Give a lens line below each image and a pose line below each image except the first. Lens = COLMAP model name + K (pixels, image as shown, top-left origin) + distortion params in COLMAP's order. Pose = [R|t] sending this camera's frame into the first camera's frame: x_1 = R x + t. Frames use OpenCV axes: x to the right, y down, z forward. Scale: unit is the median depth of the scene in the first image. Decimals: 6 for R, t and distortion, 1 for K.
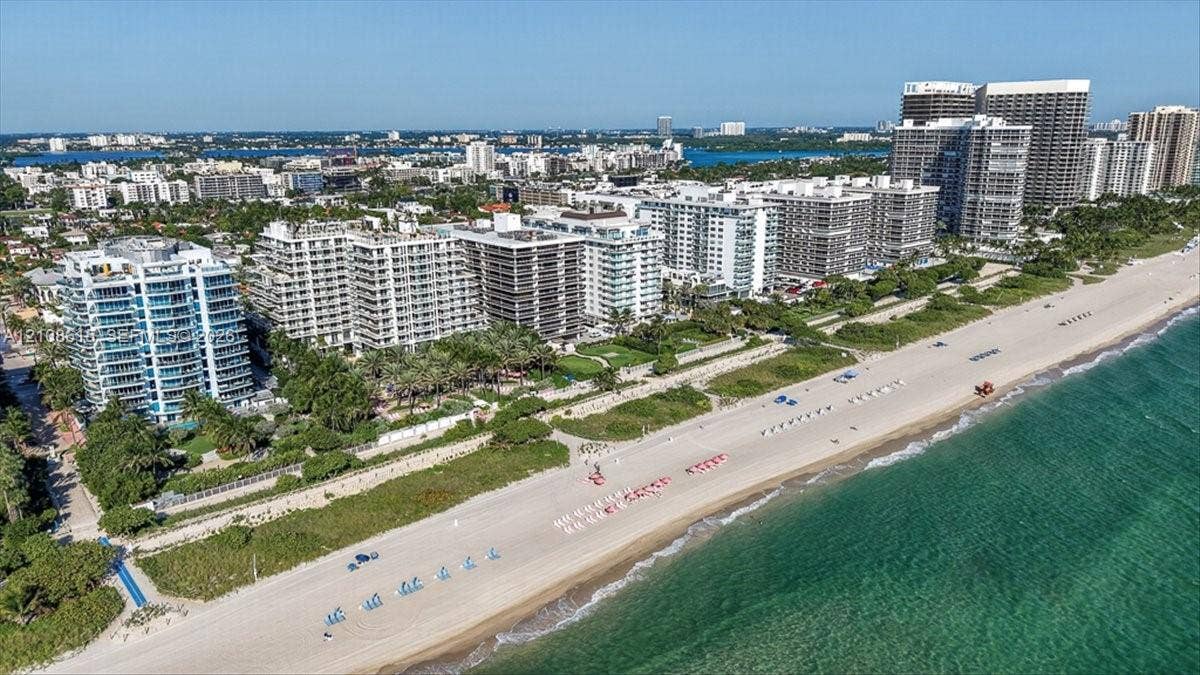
lens RADIAL K [[805.0, 0, 600.0], [0, 805.0, 337.5], [0, 0, 1]] dist [0.034414, -0.029885]
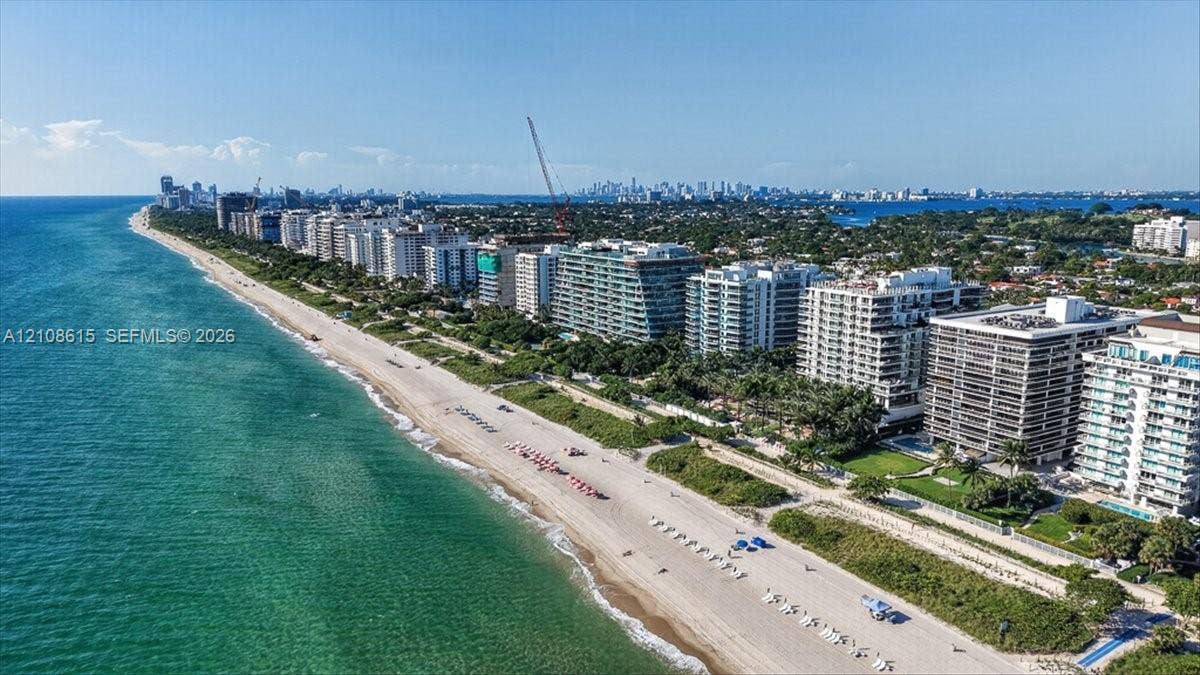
lens RADIAL K [[778.2, 0, 543.1], [0, 778.2, 336.7], [0, 0, 1]] dist [0.001378, -0.067184]
pose [[-0.243981, 0.186801, -0.951619, 0.552107], [-0.225594, 0.943421, 0.243030, -0.141705], [0.943176, 0.273974, -0.188035, 0.524188]]
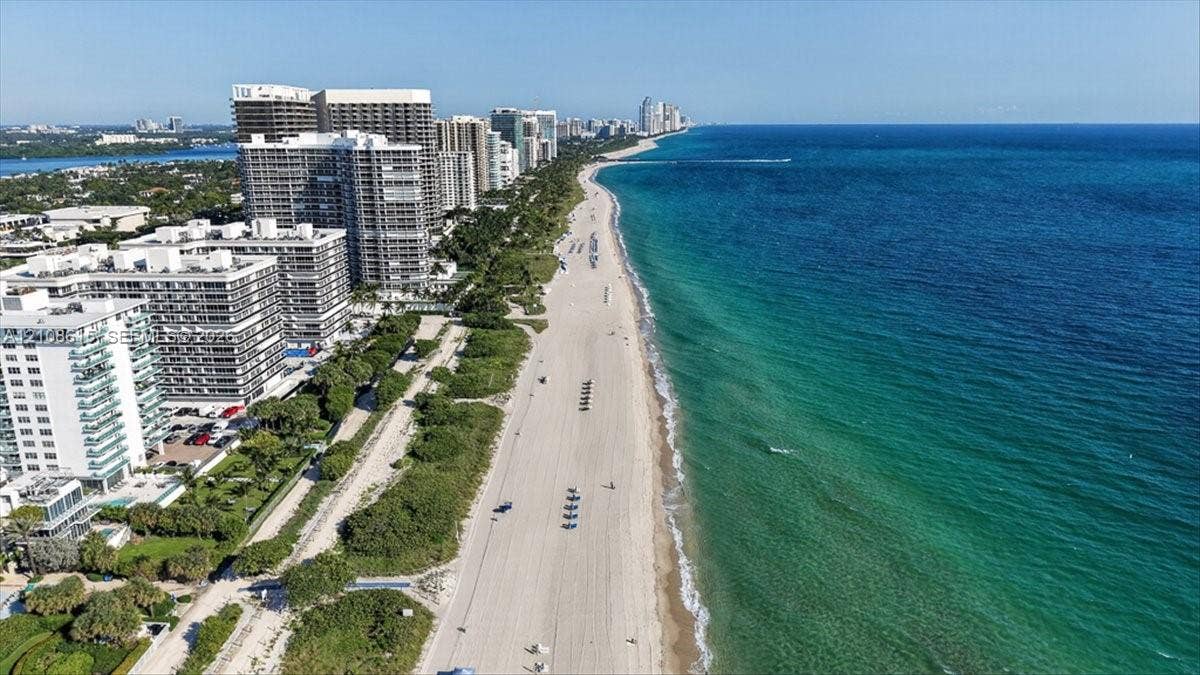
lens RADIAL K [[807.6, 0, 597.0], [0, 807.6, 341.1], [0, 0, 1]] dist [0.005444, -0.003350]
pose [[0.675884, -0.187764, 0.712689, 0.028398], [0.183015, 0.979473, 0.084487, -0.119316], [-0.713923, 0.073329, 0.696374, 0.363569]]
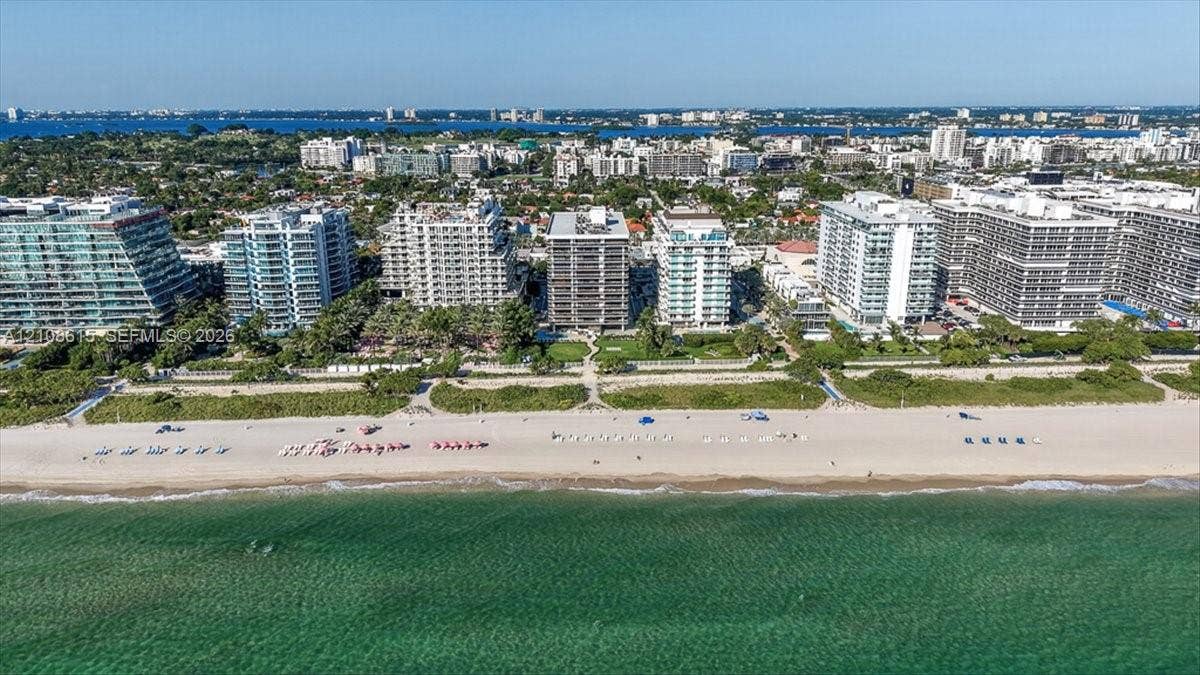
lens RADIAL K [[805.0, 0, 600.0], [0, 805.0, 337.5], [0, 0, 1]] dist [0.034414, -0.029885]
pose [[0.775552, 0.179922, -0.605101, 0.449110], [-0.162814, 0.983105, 0.083642, -0.055479], [0.609927, 0.033650, 0.791743, 0.110653]]
